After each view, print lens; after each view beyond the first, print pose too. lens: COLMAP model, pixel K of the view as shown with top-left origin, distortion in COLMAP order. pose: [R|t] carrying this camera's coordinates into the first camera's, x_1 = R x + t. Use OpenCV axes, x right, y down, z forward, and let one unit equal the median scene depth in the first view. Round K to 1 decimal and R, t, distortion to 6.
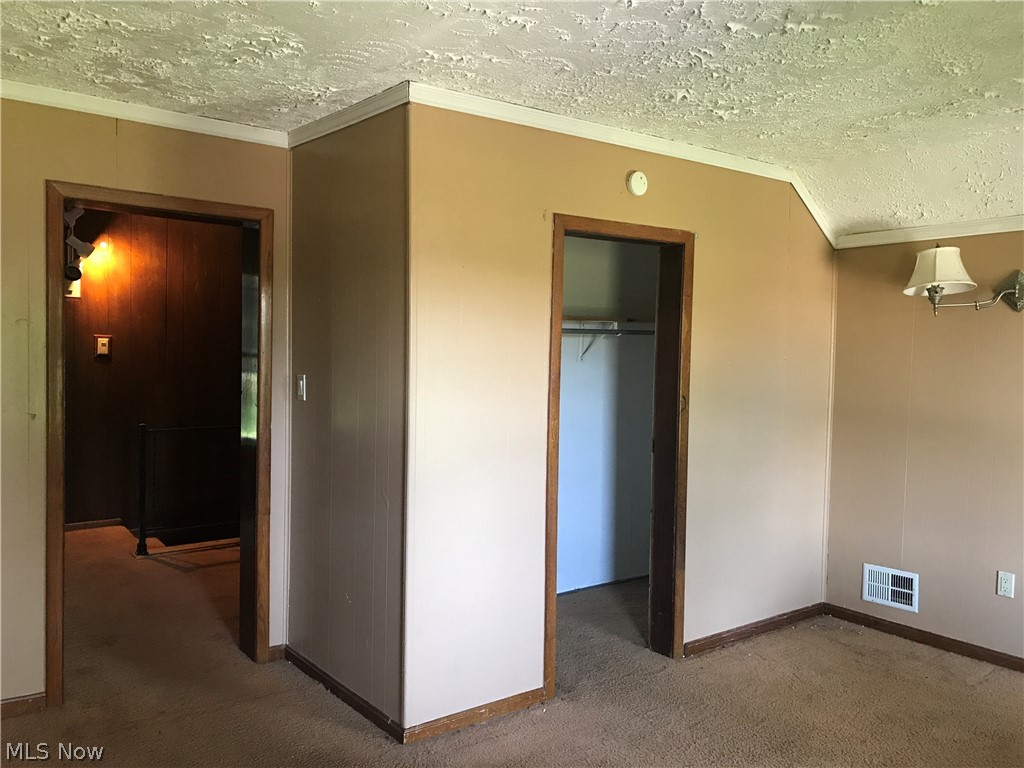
lens RADIAL K [[857.0, 0, 508.6], [0, 857.0, 382.2], [0, 0, 1]] dist [0.071307, -0.030407]
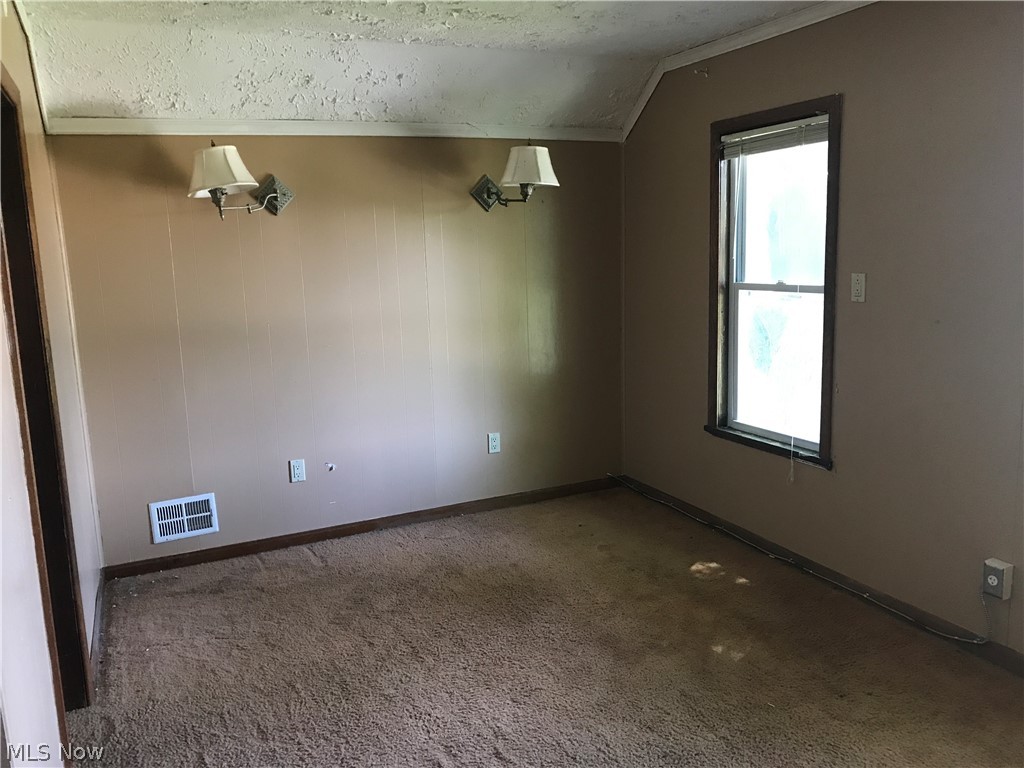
lens RADIAL K [[857.0, 0, 508.1], [0, 857.0, 383.8], [0, 0, 1]] dist [0.071307, -0.030407]
pose [[0.246478, -0.188292, 0.950681, -0.341651], [0.095741, 0.980877, 0.169451, -0.028849], [-0.964408, 0.049253, 0.259792, 0.440122]]
